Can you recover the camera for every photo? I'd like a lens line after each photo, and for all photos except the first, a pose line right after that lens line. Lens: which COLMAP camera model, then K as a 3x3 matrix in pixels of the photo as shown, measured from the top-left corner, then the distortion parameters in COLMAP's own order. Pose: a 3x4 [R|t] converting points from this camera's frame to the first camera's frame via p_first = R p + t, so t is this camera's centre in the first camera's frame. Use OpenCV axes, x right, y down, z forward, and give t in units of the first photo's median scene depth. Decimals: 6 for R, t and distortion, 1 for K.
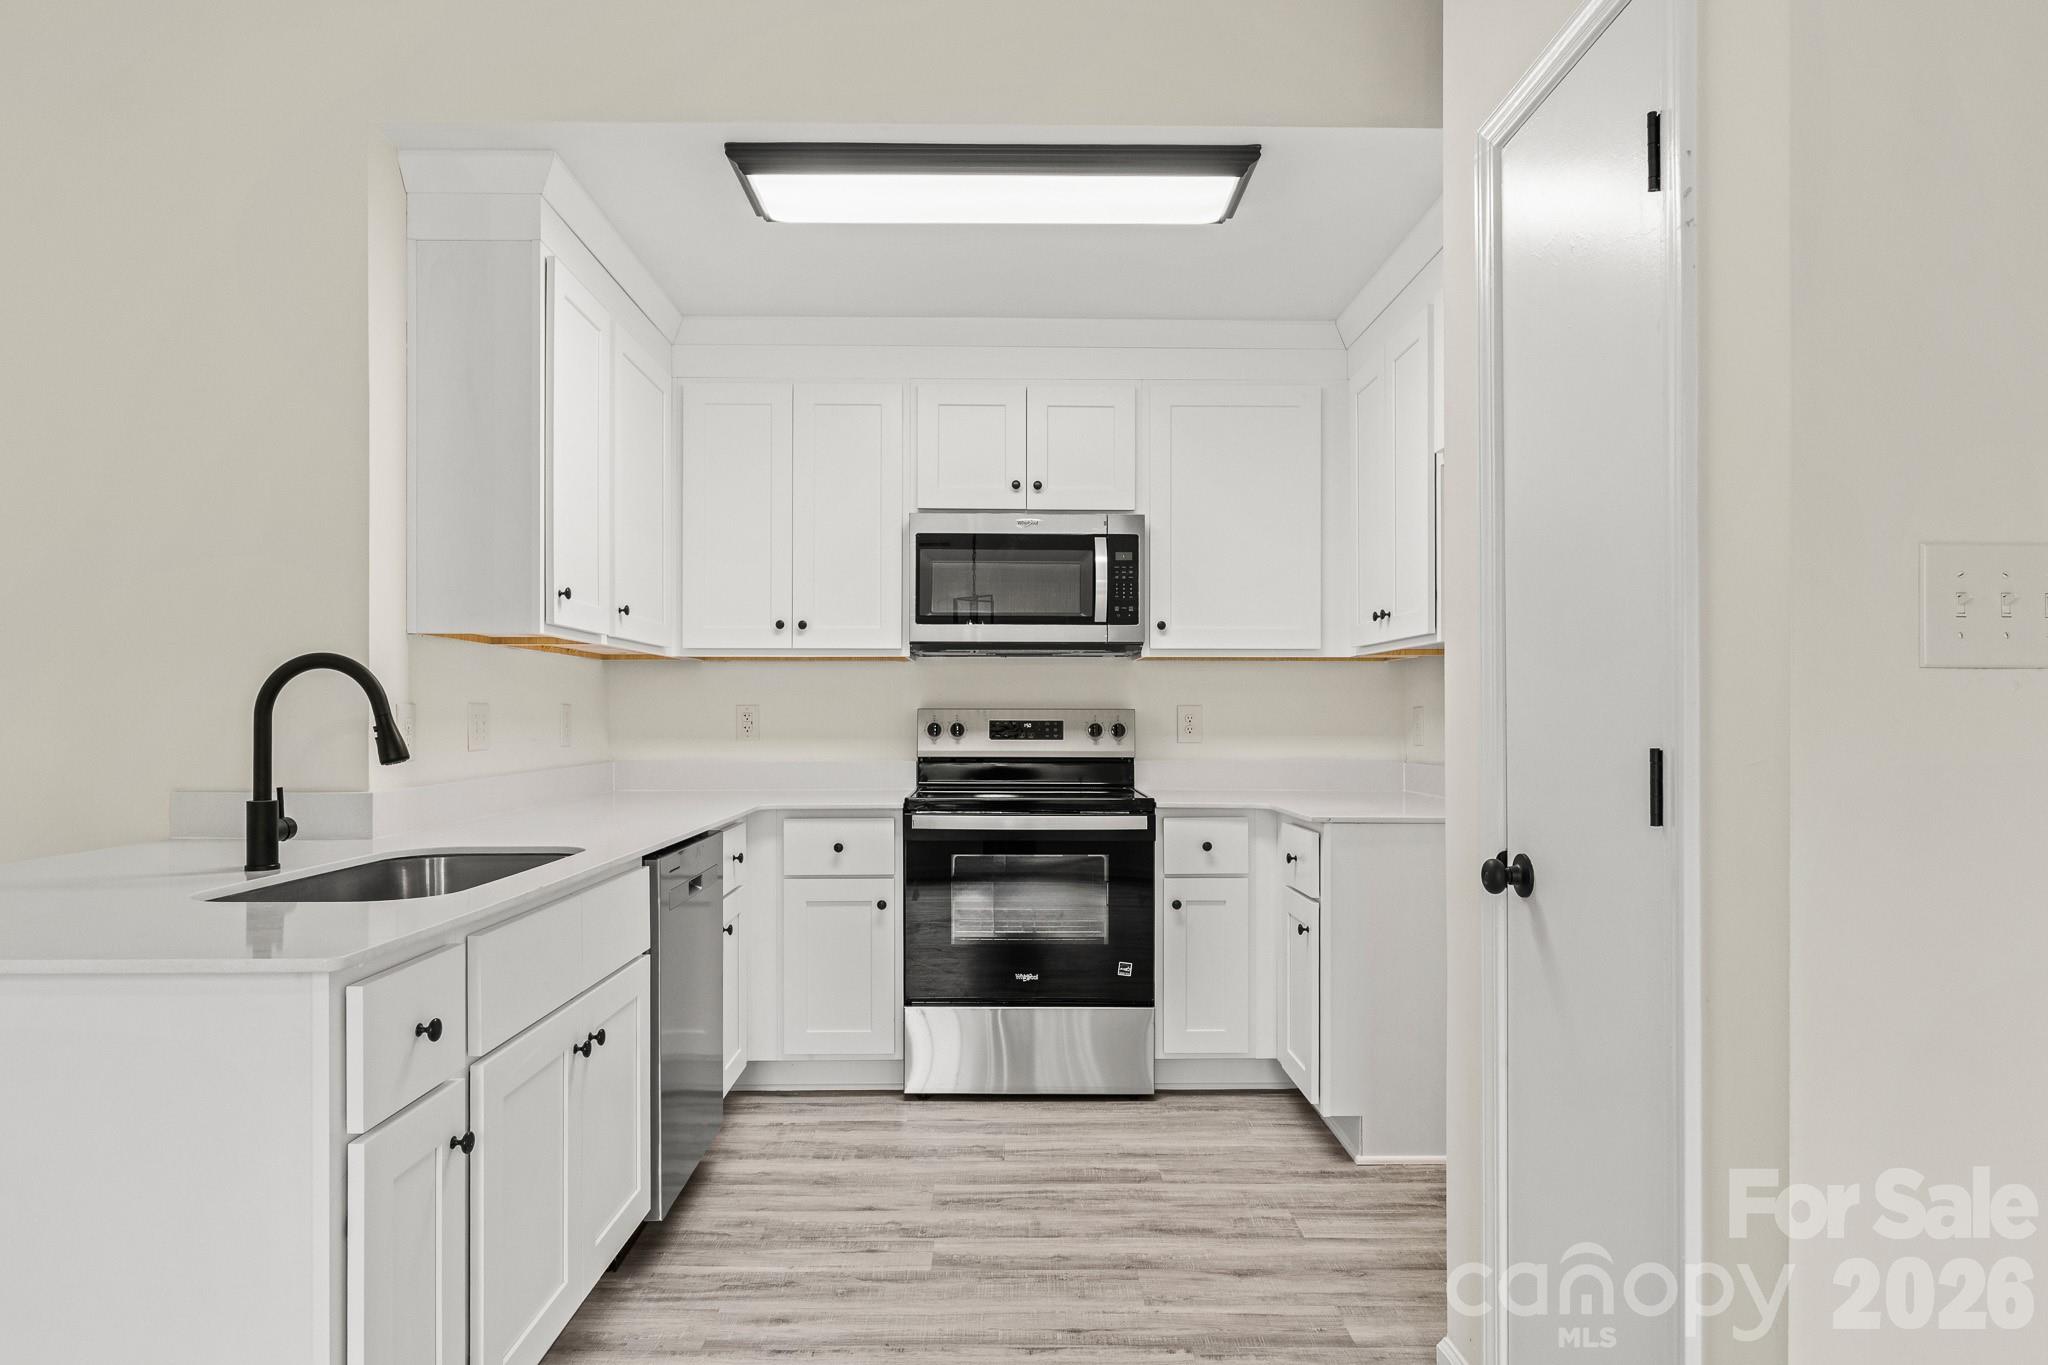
lens RADIAL K [[1205.7, 0, 1022.6], [0, 1205.7, 702.6], [0, 0, 1]] dist [-0.001964, -0.000156]
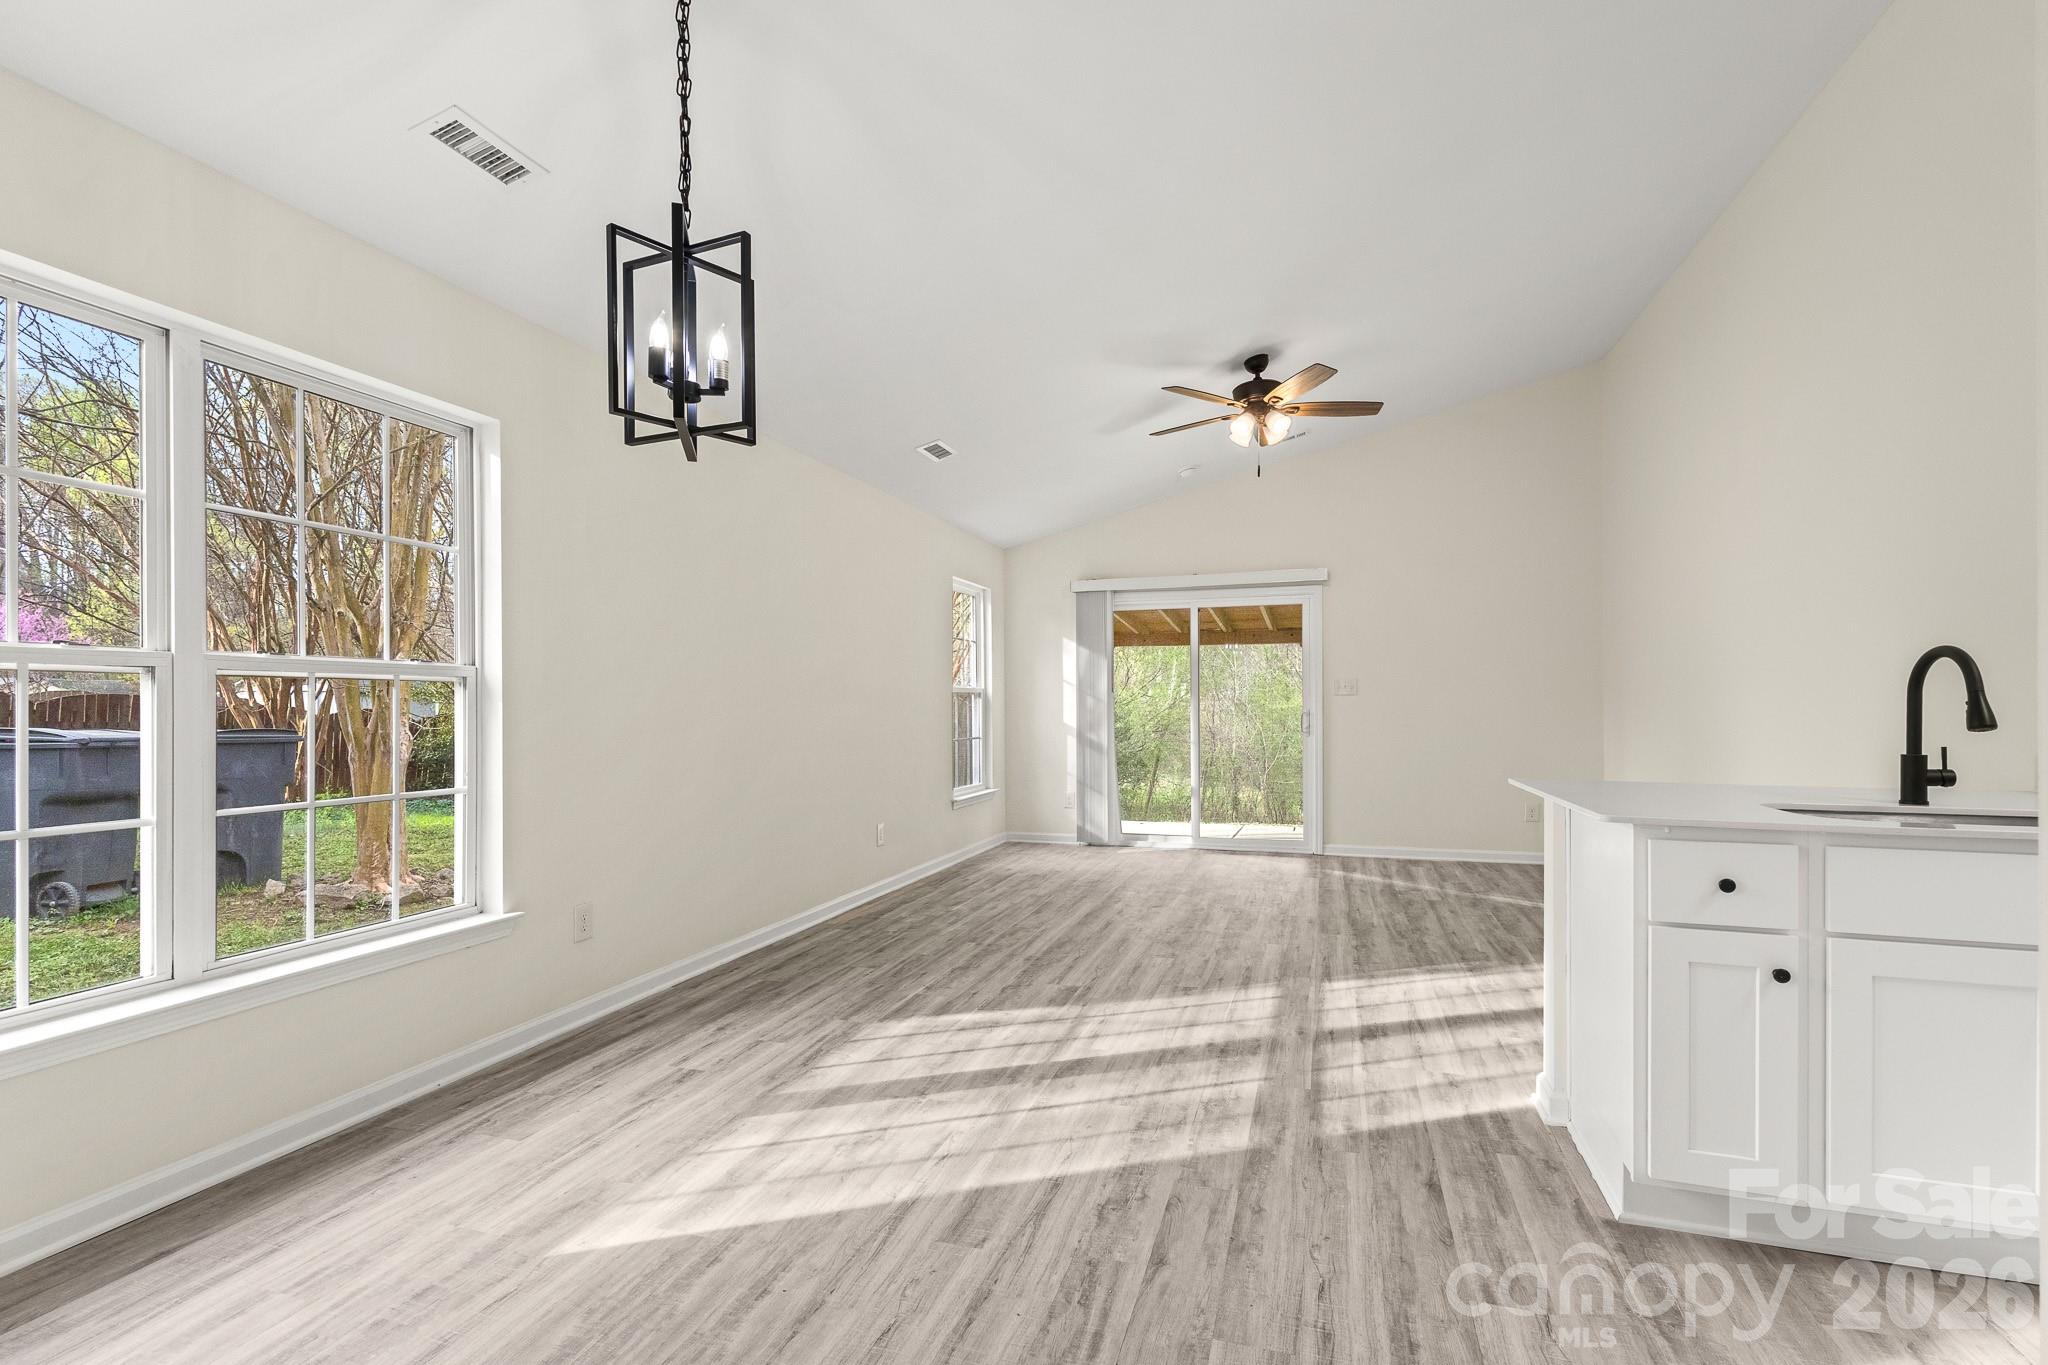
lens RADIAL K [[956.2, 0, 1024.5], [0, 956.2, 703.1], [0, 0, 1]] dist [0.004050, 0.000305]
pose [[-0.318208, -0.002968, -0.948016, 0.402512], [0.007346, 0.999957, -0.005597, 0.011194], [0.947992, -0.008745, -0.318173, 0.205481]]
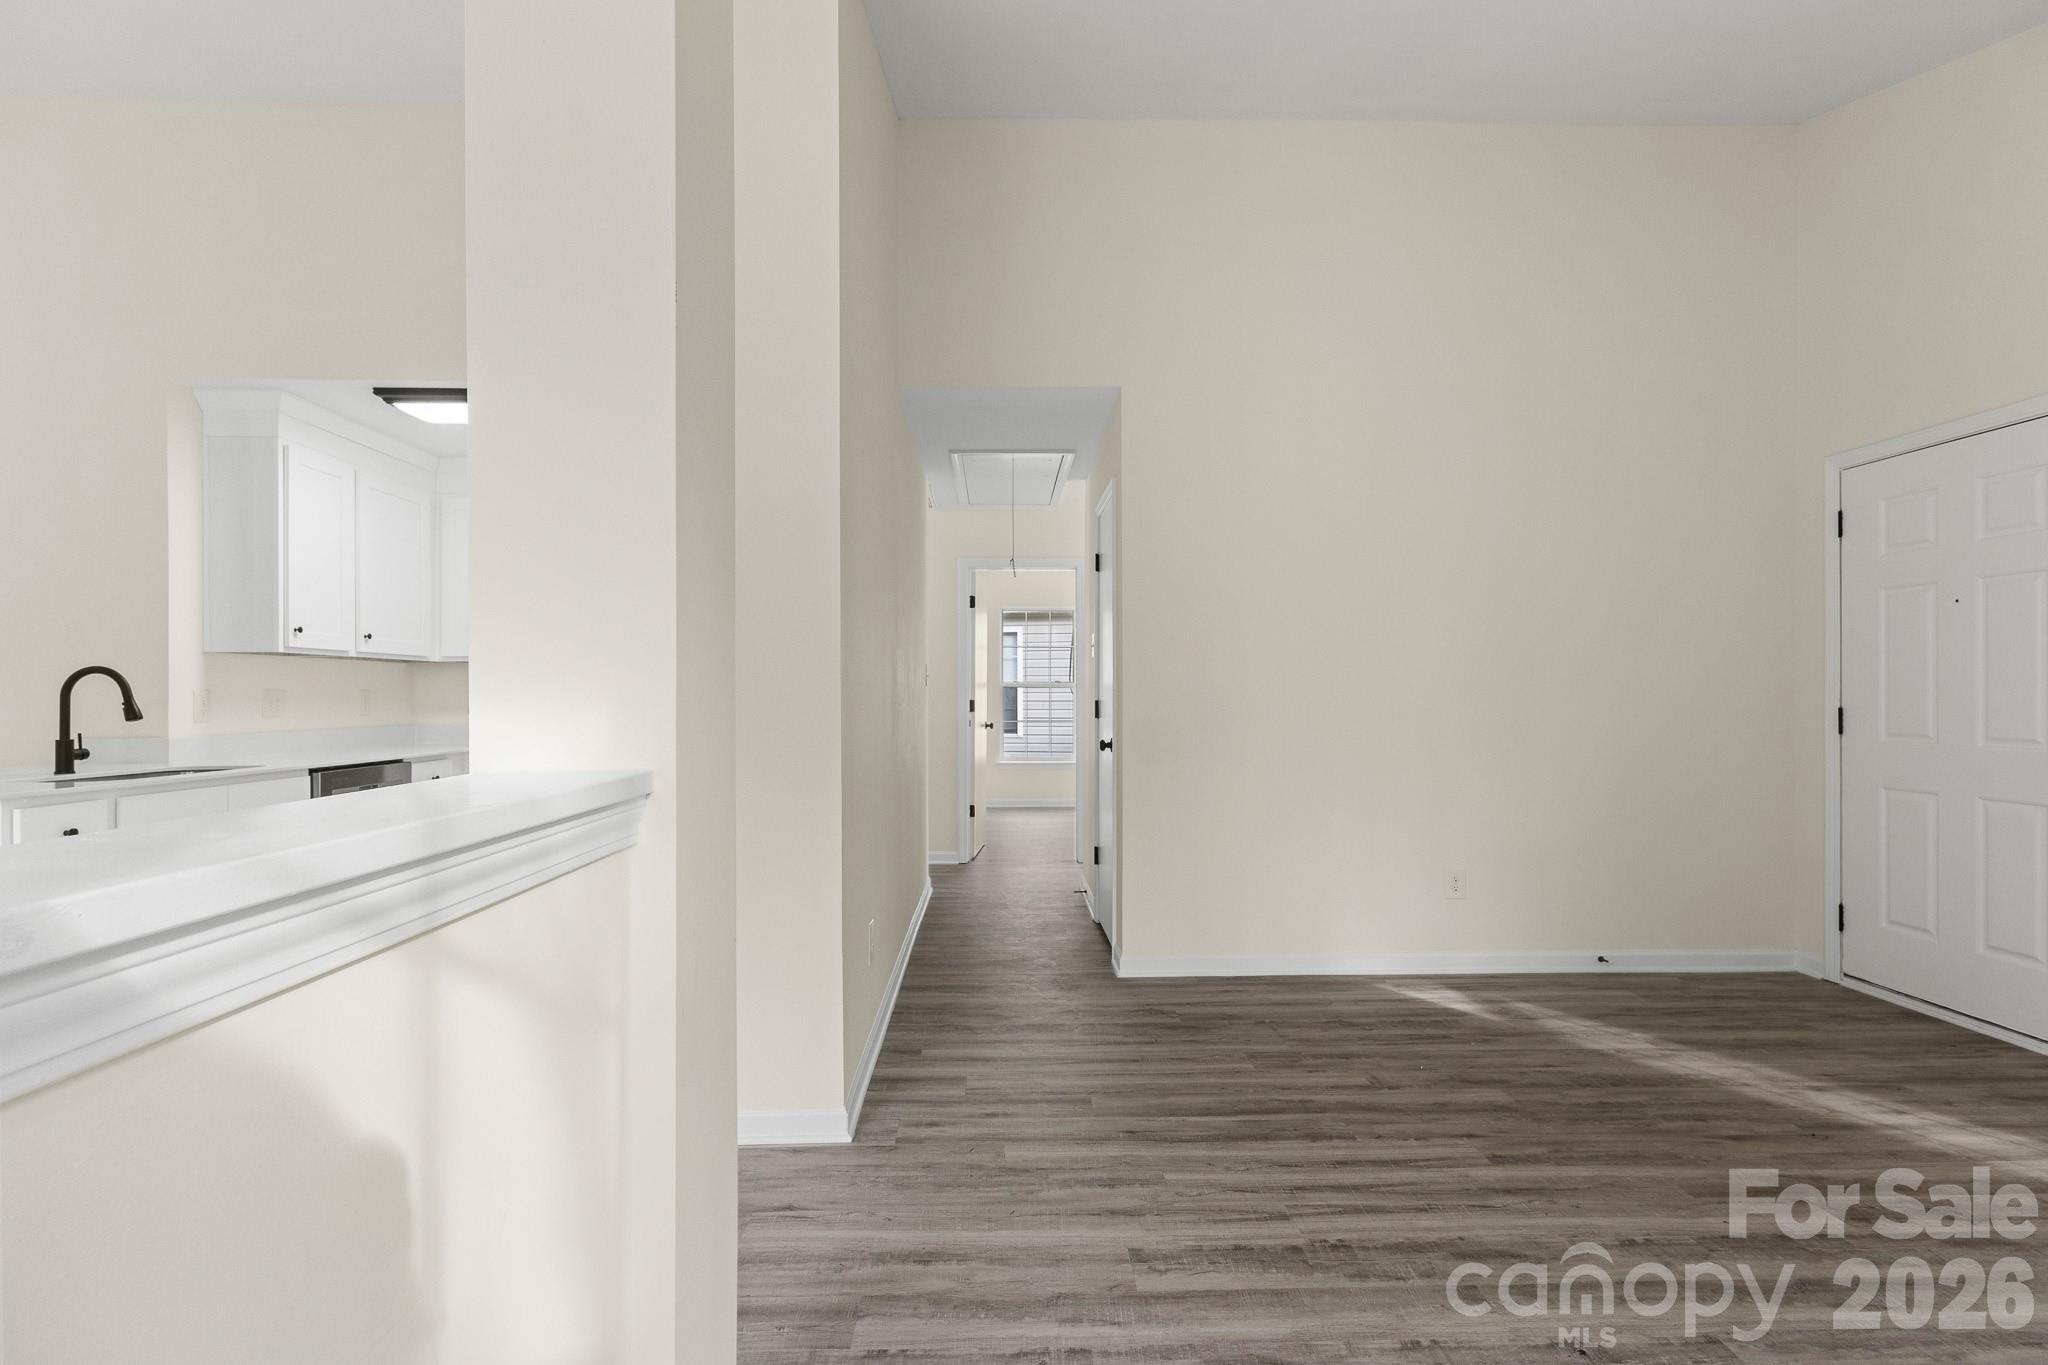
lens RADIAL K [[946.3, 0, 1019.2], [0, 946.3, 692.0], [0, 0, 1]] dist [0.008341, 0.000199]
pose [[0.999961, -0.001973, 0.008611, 0.514028], [0.001918, 0.999978, 0.006398, -0.002741], [-0.008623, -0.006381, 0.999942, -0.328818]]
